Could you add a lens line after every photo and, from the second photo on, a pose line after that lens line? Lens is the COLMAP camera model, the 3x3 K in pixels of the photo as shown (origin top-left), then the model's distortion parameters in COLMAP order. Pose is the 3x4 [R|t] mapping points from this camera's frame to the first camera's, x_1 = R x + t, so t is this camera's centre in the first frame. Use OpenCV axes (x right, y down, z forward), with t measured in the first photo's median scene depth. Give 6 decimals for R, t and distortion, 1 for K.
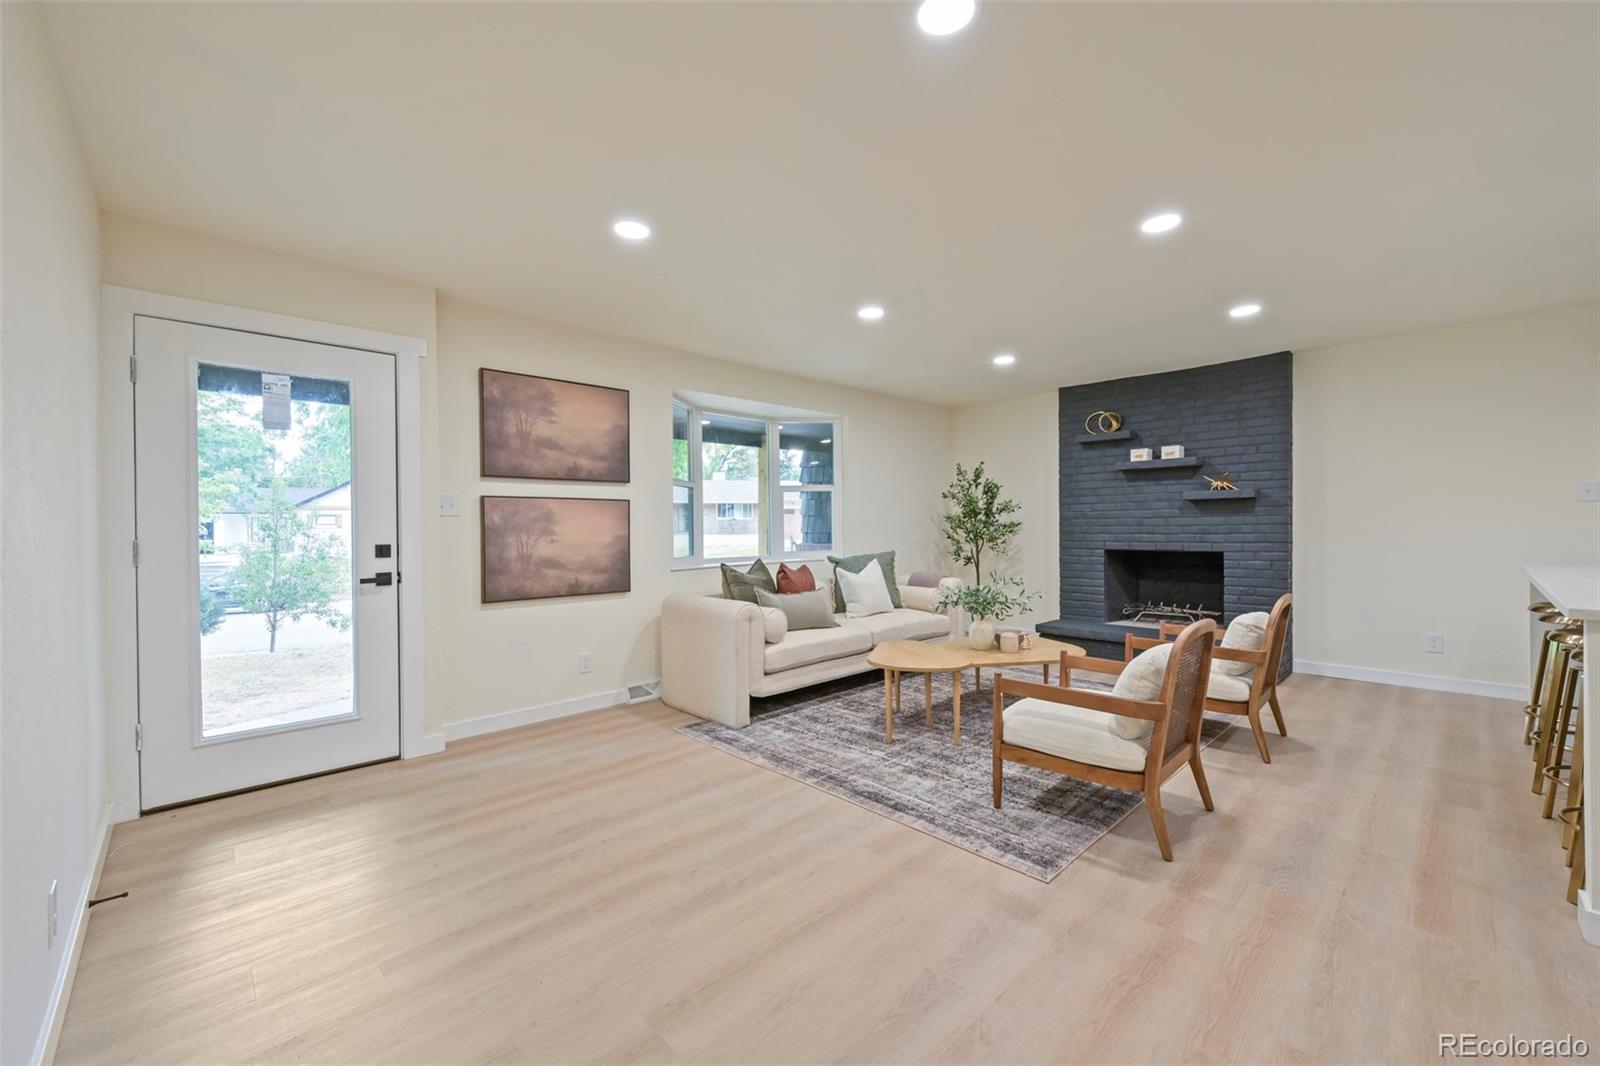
lens RADIAL K [[632.9, 0, 800.7], [0, 632.9, 537.8], [0, 0, 1]] dist [0.000503, -0.000148]
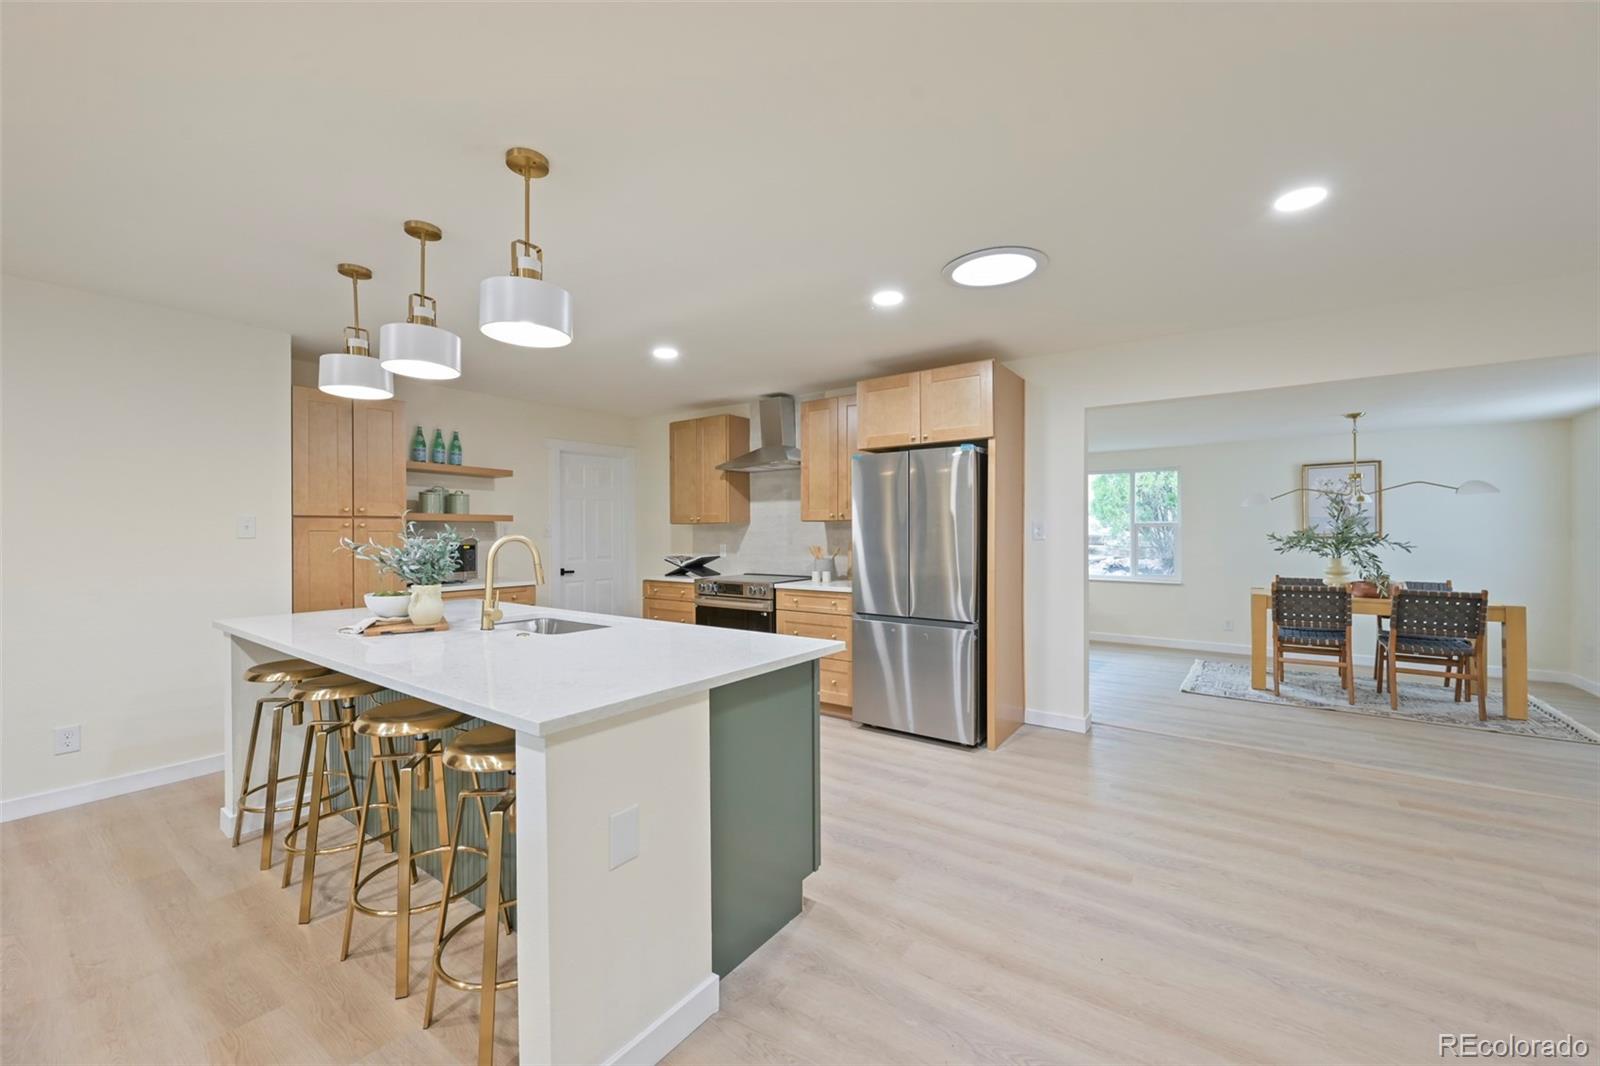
lens RADIAL K [[632.9, 0, 802.9], [0, 632.9, 534.0], [0, 0, 1]] dist [0.000503, -0.000148]
pose [[-0.180782, 0.008112, 0.983490, 0.193875], [0.019549, 0.999798, -0.004653, -0.042901], [-0.983329, 0.018385, -0.180904, 0.368415]]
